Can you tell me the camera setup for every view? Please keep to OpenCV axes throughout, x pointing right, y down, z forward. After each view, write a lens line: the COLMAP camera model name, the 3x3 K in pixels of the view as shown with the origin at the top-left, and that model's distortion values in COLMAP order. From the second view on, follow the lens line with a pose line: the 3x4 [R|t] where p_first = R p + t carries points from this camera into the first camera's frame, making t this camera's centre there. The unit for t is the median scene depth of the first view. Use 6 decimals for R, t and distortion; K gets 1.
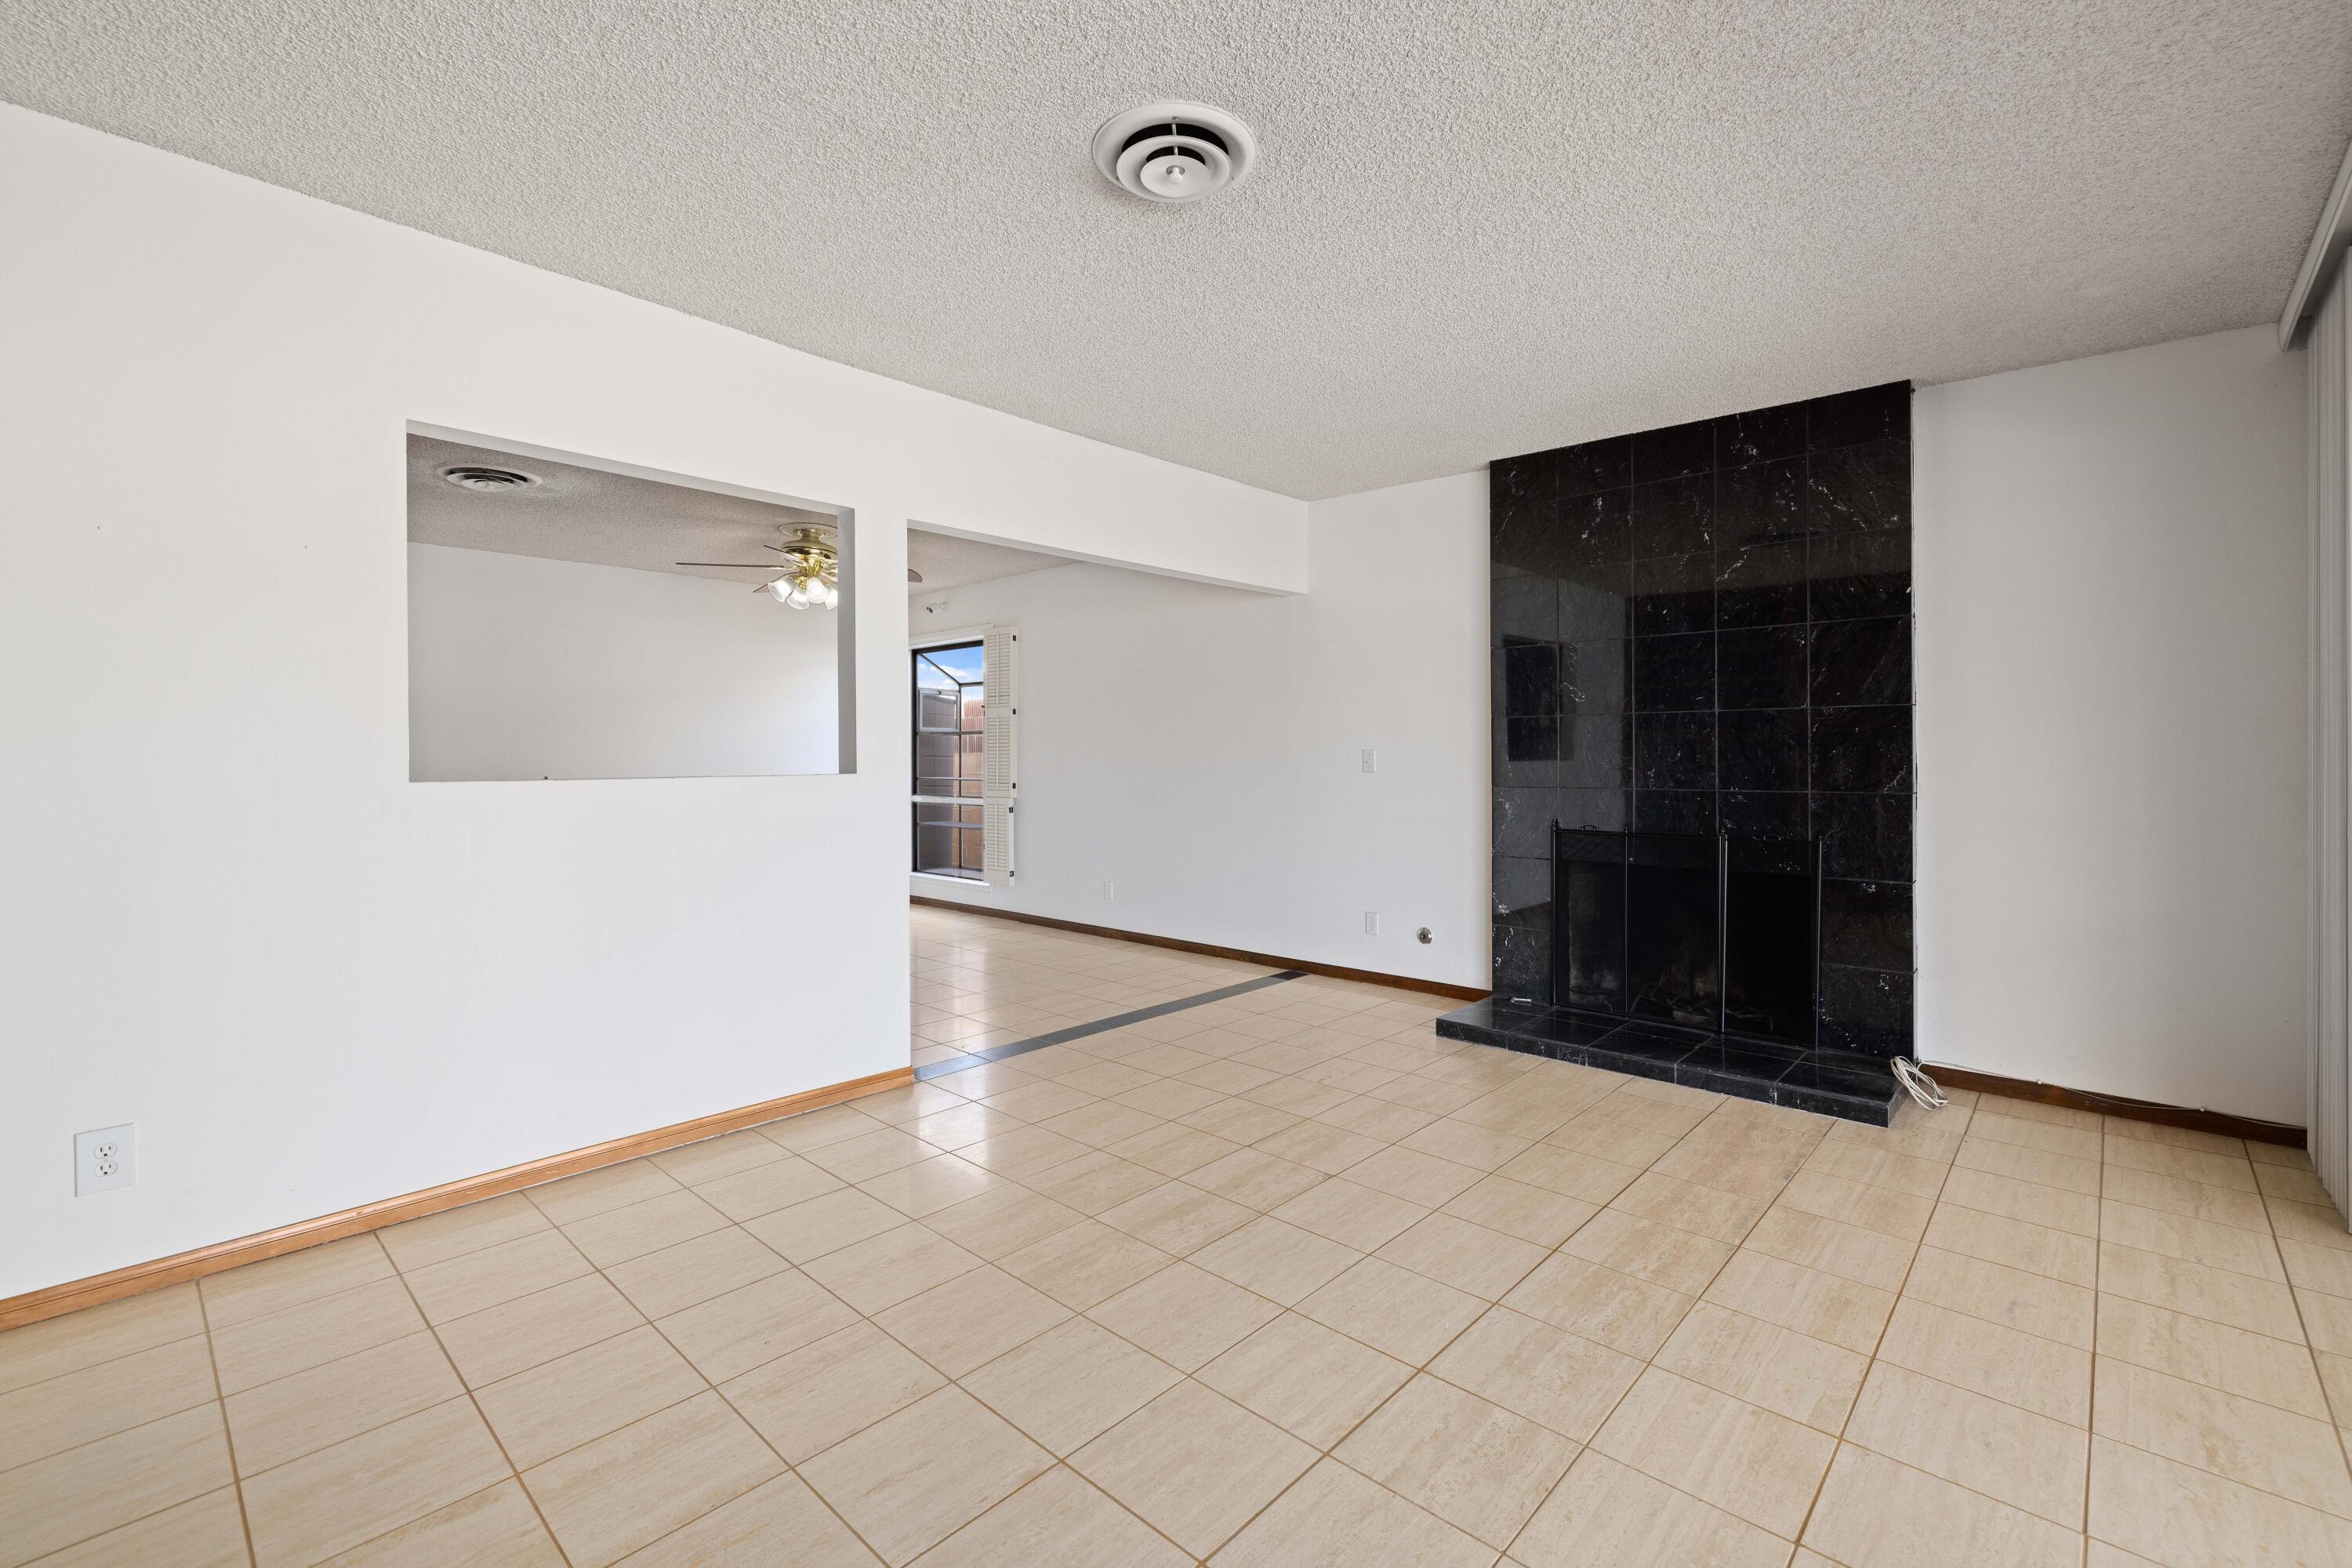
lens RADIAL K [[1007.6, 0, 1190.0], [0, 1007.6, 756.3], [0, 0, 1]] dist [-0.001696, 0.000147]
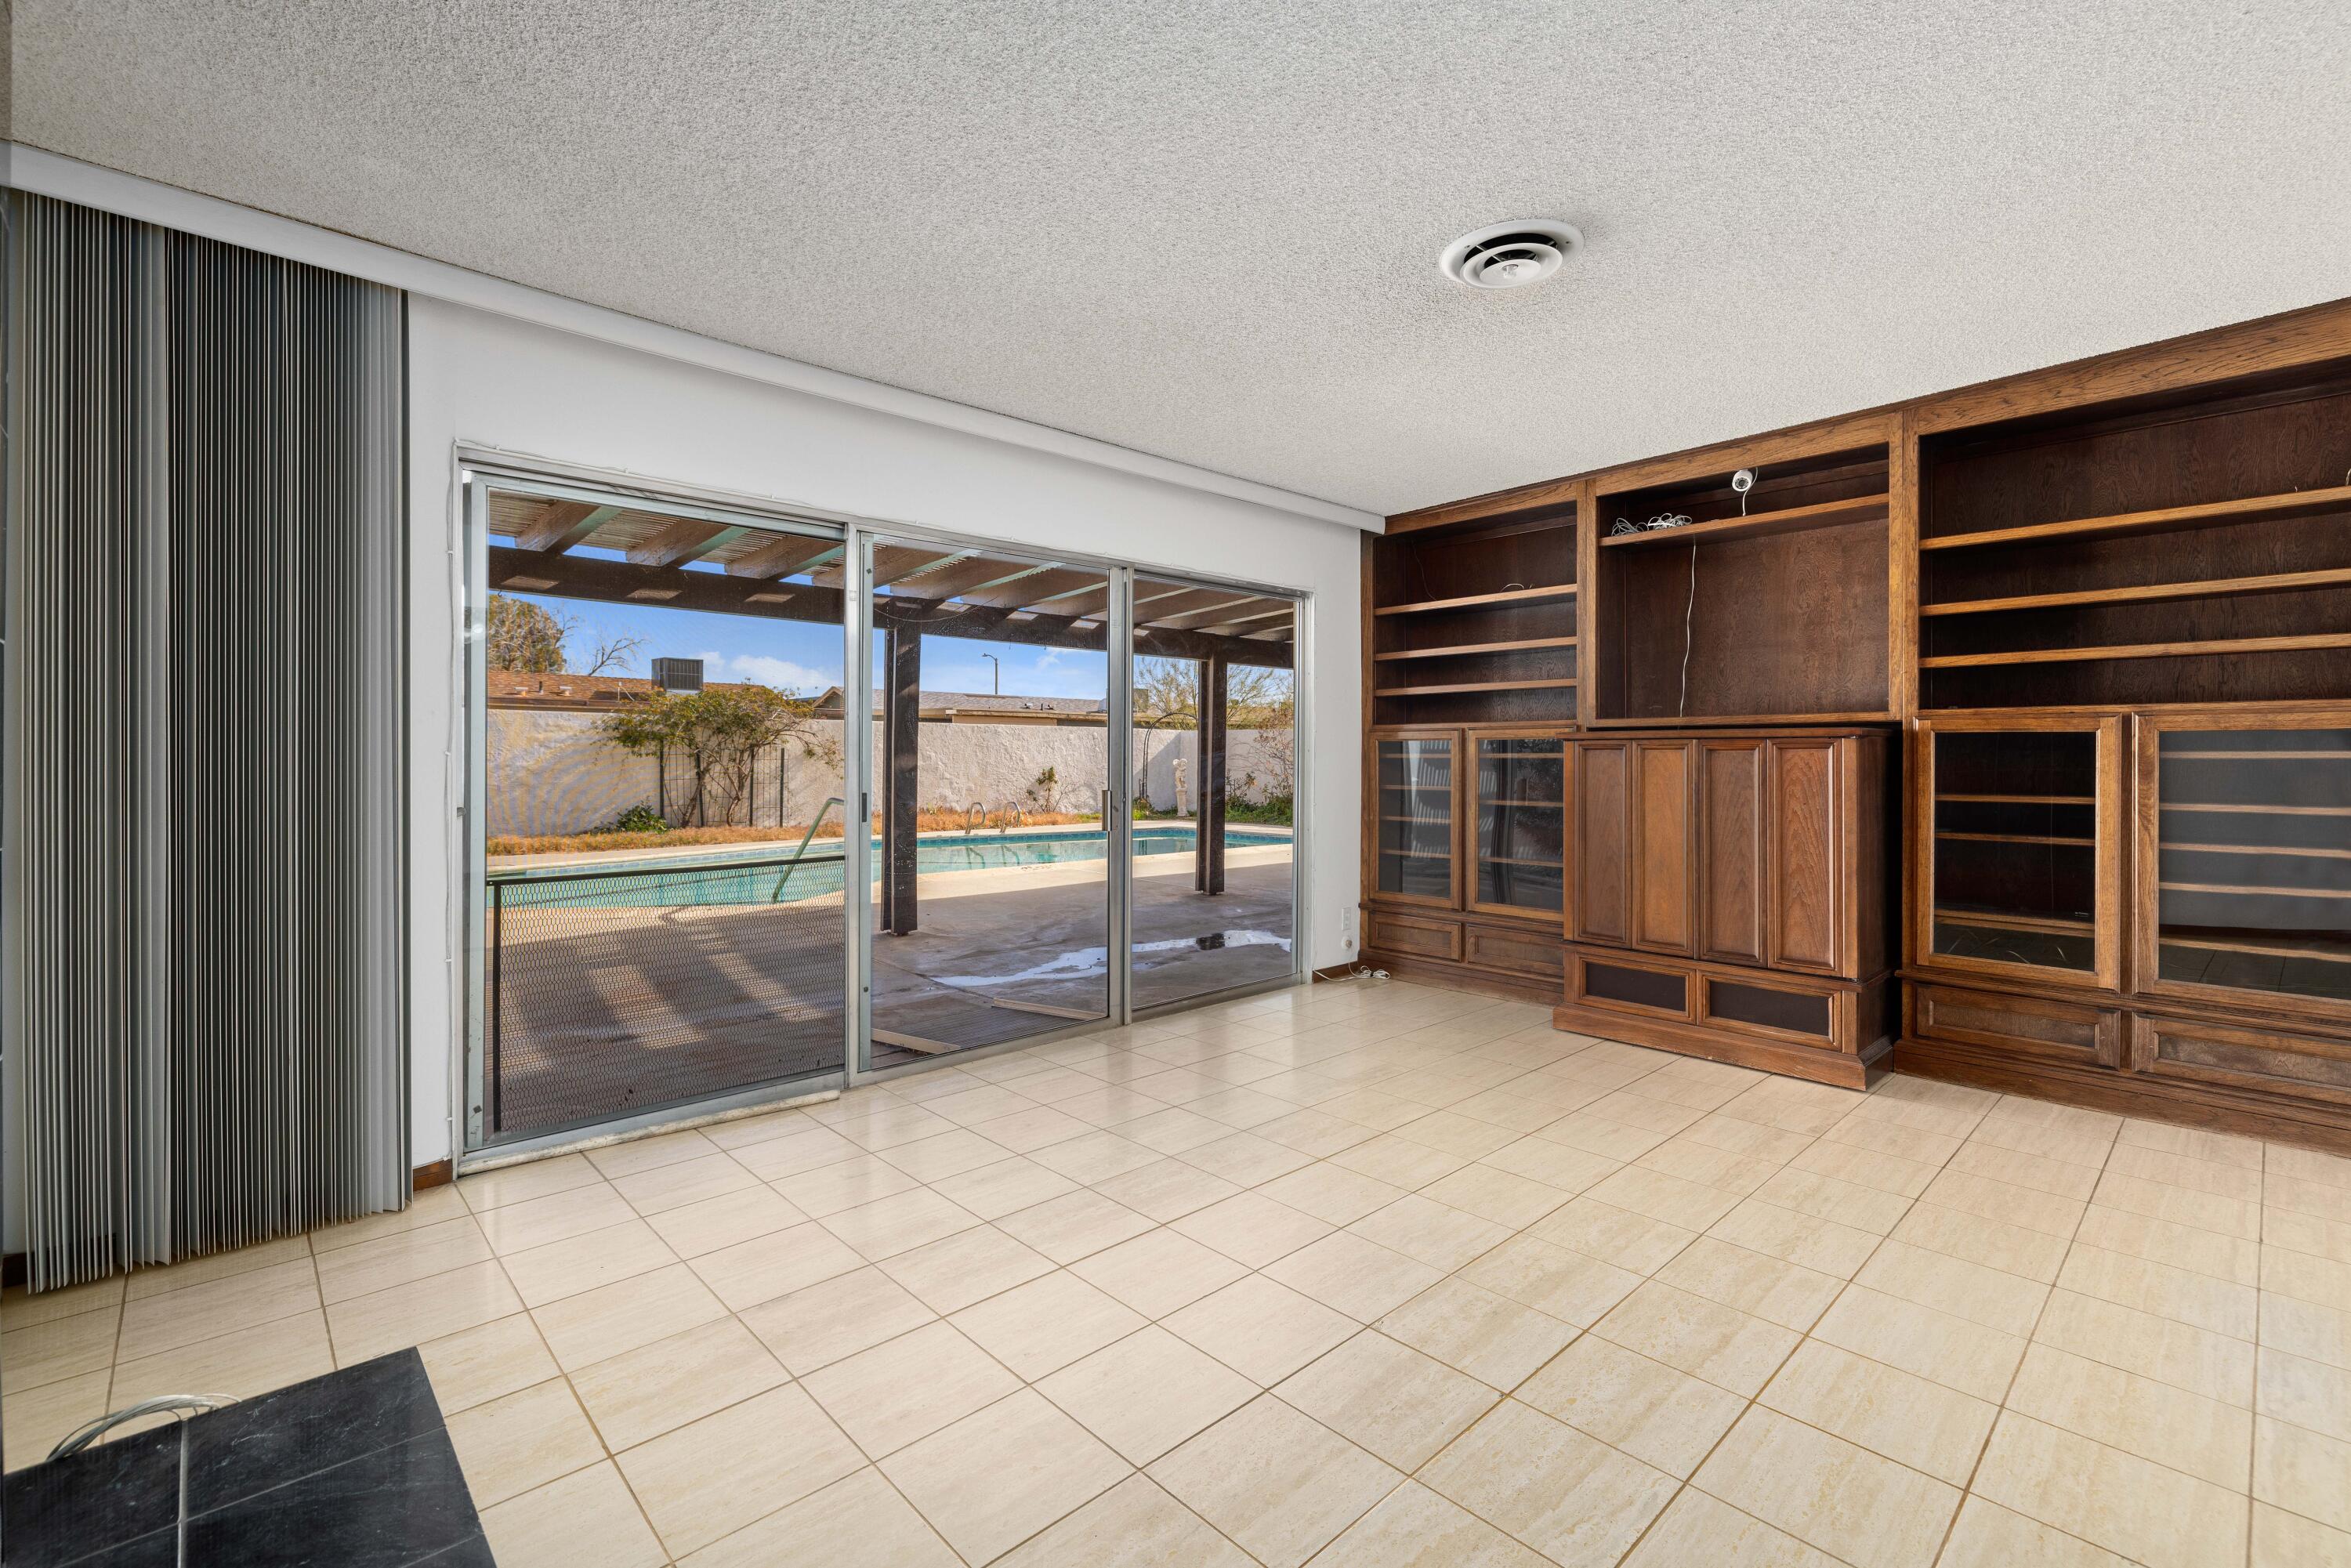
lens RADIAL K [[1037.9, 0, 1169.2], [0, 1037.9, 765.0], [0, 0, 1]] dist [-0.002262, -0.000230]
pose [[-0.996523, -0.000667, 0.083321, 0.187019], [-0.000114, 0.999978, 0.006635, -0.000666], [-0.083323, 0.006602, -0.996501, 1.469320]]
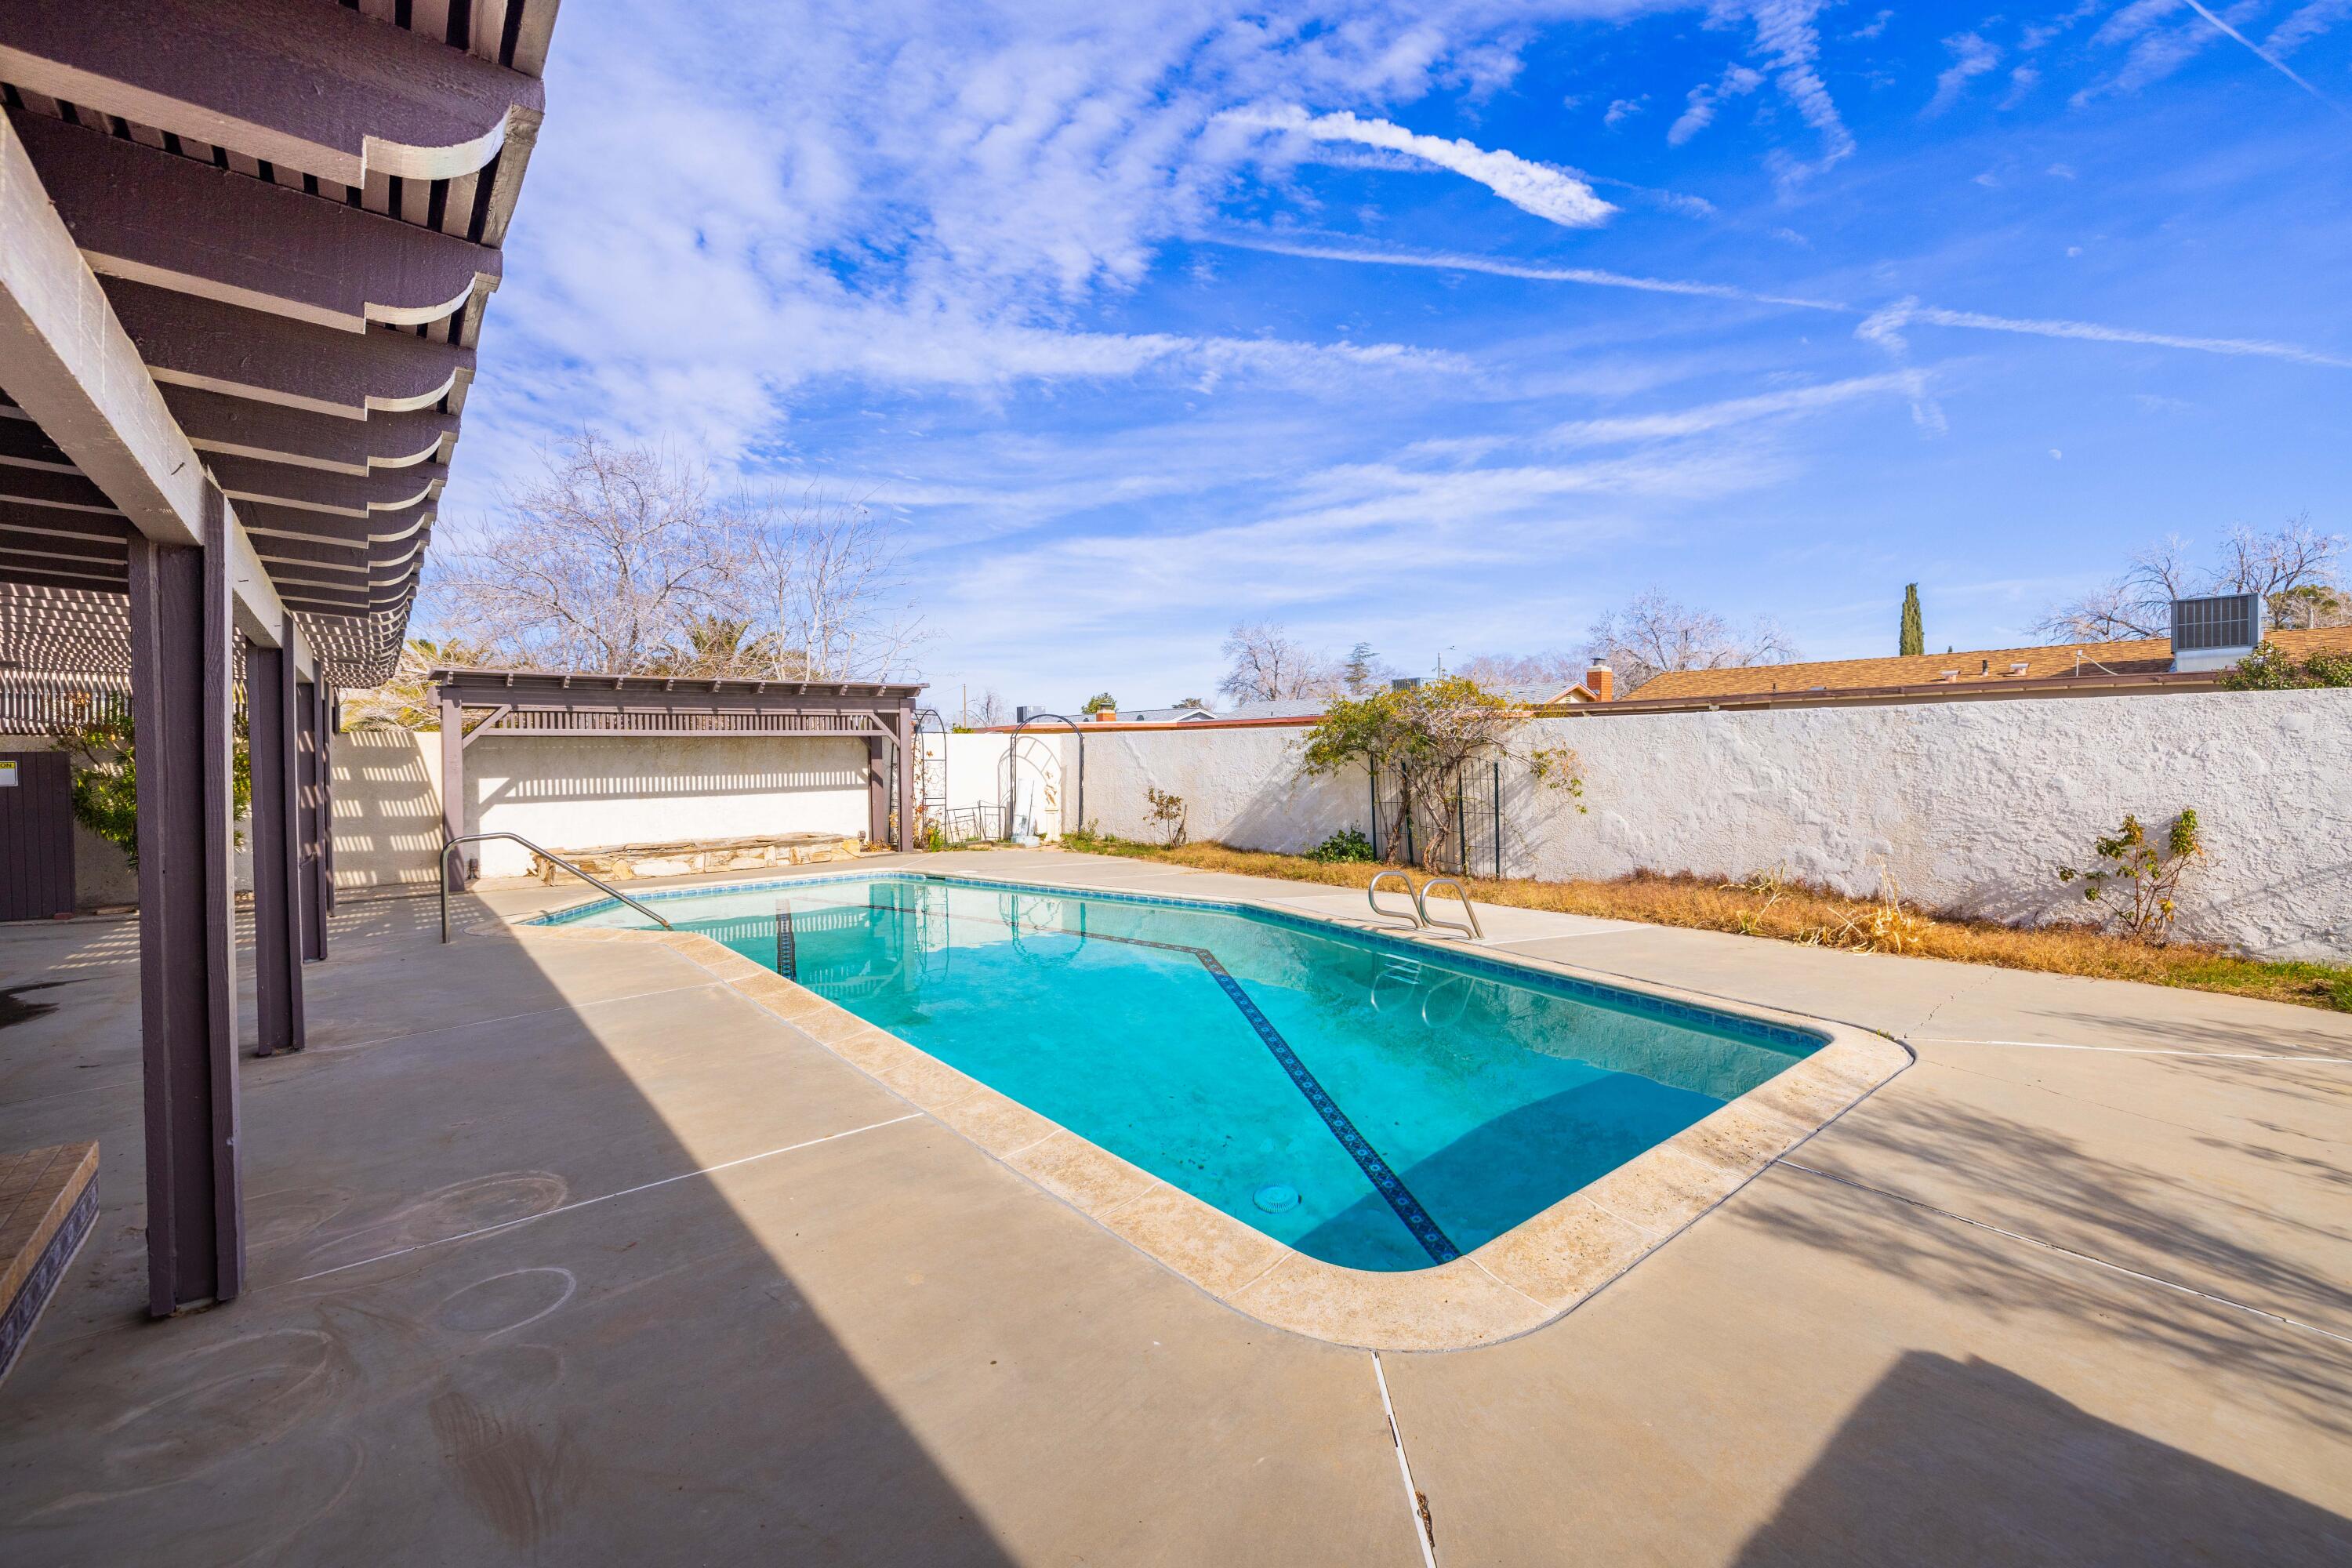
lens RADIAL K [[997.7, 0, 1180.1], [0, 997.7, 759.8], [0, 0, 1]] dist [-0.001587, -0.000124]
pose [[0.148456, -0.005363, 0.988904, -1.013008], [0.009363, 0.999948, 0.004017, -0.082711], [-0.988875, 0.008663, 0.148499, -2.966713]]
